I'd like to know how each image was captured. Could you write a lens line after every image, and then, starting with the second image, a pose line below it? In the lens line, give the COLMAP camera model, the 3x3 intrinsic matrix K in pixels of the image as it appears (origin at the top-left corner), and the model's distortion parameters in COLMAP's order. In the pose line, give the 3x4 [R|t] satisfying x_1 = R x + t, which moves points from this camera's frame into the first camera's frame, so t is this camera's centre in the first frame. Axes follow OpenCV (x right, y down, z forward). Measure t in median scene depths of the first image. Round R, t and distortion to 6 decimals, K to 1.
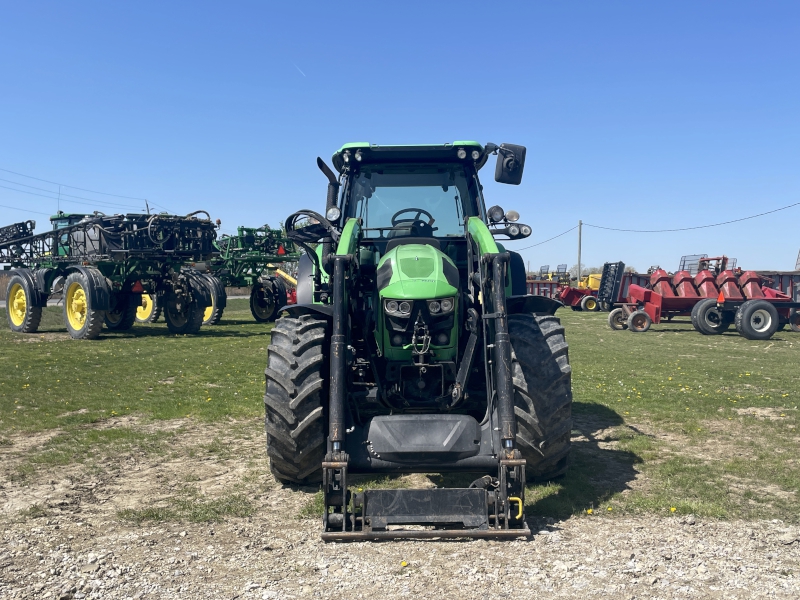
lens RADIAL K [[787.2, 0, 399.2], [0, 787.2, 302.5], [0, 0, 1]] dist [0.054483, 0.000000]
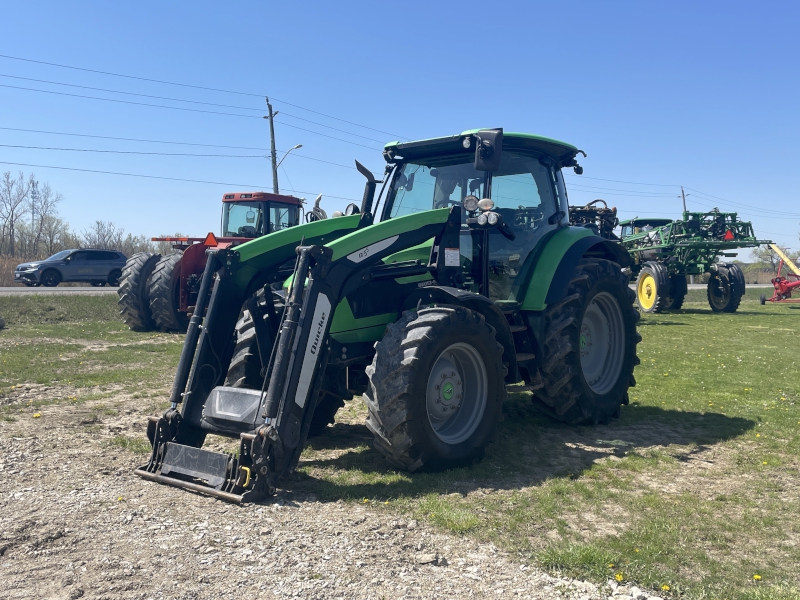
lens RADIAL K [[787.2, 0, 398.4], [0, 787.2, 296.3], [0, 0, 1]] dist [0.054483, 0.000000]
pose [[0.764948, 0.022215, -0.643708, 0.153439], [-0.016648, 0.999753, 0.014719, -0.002083], [0.643876, -0.000543, 0.765129, 0.043138]]
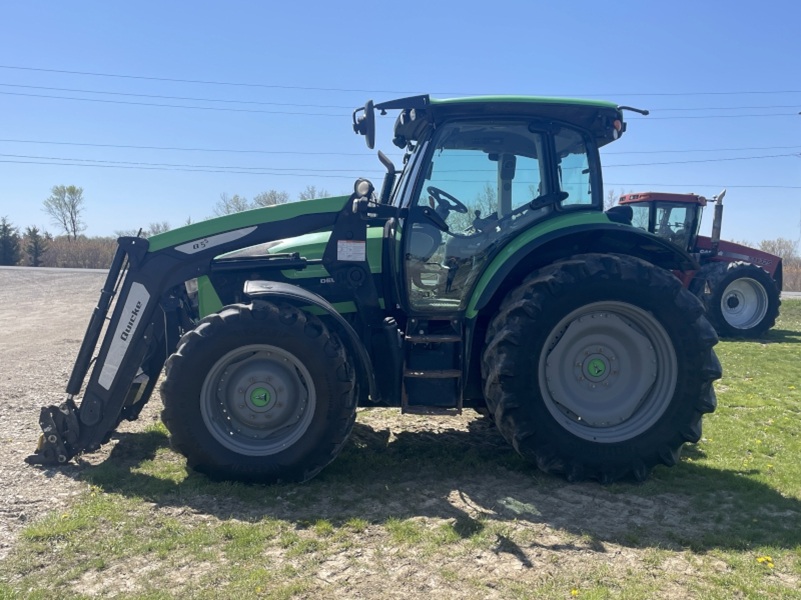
lens RADIAL K [[702.6, 0, 399.5], [0, 702.6, 296.0], [0, 0, 1]] dist [0.020505, -0.001069]
pose [[0.102720, 0.043843, -0.993744, 0.197374], [-0.045109, 0.998206, 0.039377, -0.006160], [0.993687, 0.040782, 0.104513, 0.216530]]
